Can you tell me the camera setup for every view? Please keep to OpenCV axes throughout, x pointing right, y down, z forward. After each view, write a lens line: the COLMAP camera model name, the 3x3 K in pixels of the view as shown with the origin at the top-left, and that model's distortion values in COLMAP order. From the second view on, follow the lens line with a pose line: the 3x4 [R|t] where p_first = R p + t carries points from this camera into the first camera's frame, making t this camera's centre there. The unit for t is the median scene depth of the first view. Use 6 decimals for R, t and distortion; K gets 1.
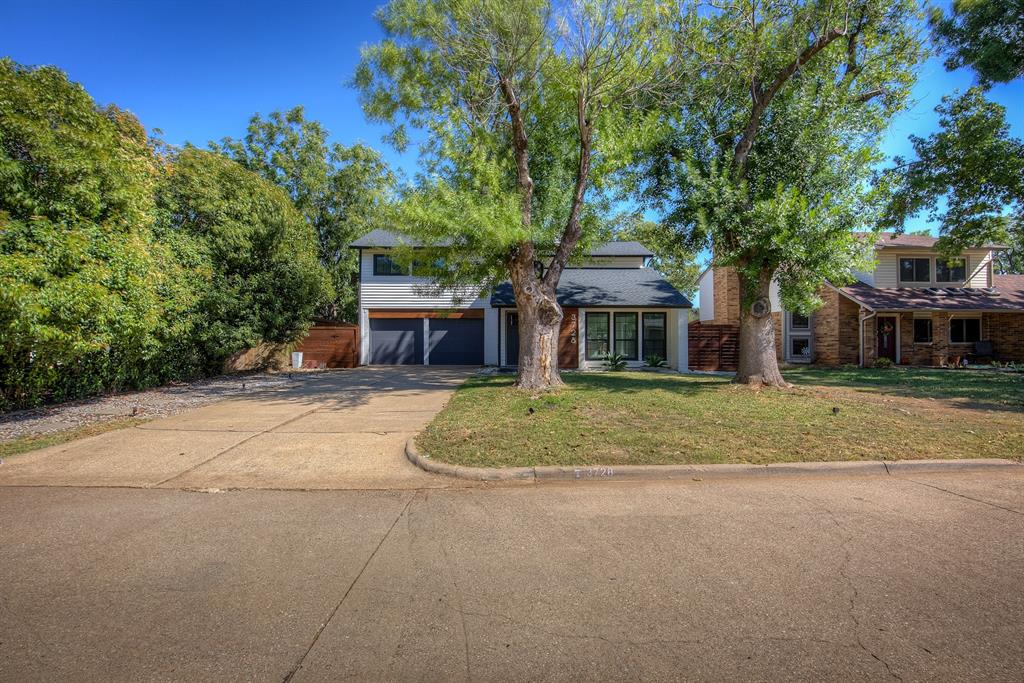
lens RADIAL K [[465.9, 0, 510.5], [0, 465.9, 339.7], [0, 0, 1]] dist [-0.030718, 0.000376]
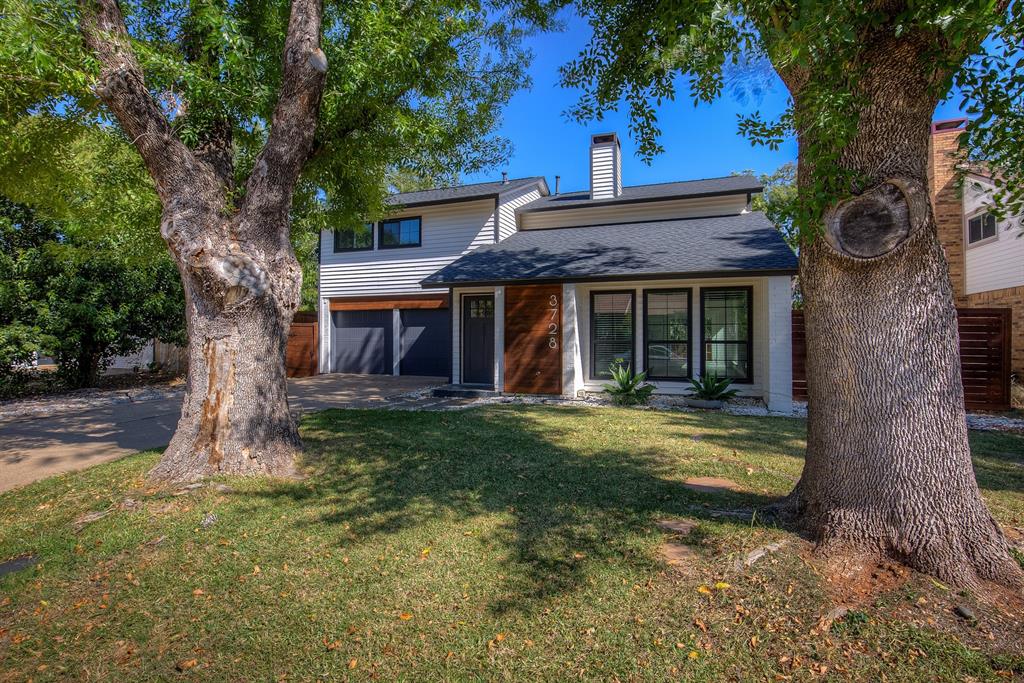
lens RADIAL K [[490.4, 0, 515.0], [0, 490.4, 340.2], [0, 0, 1]] dist [-0.026742, 0.000740]
pose [[0.944307, -0.000780, -0.329064, 0.229736], [0.005145, 0.999910, 0.012395, -0.007744], [0.329025, -0.013398, 0.944226, 0.364729]]
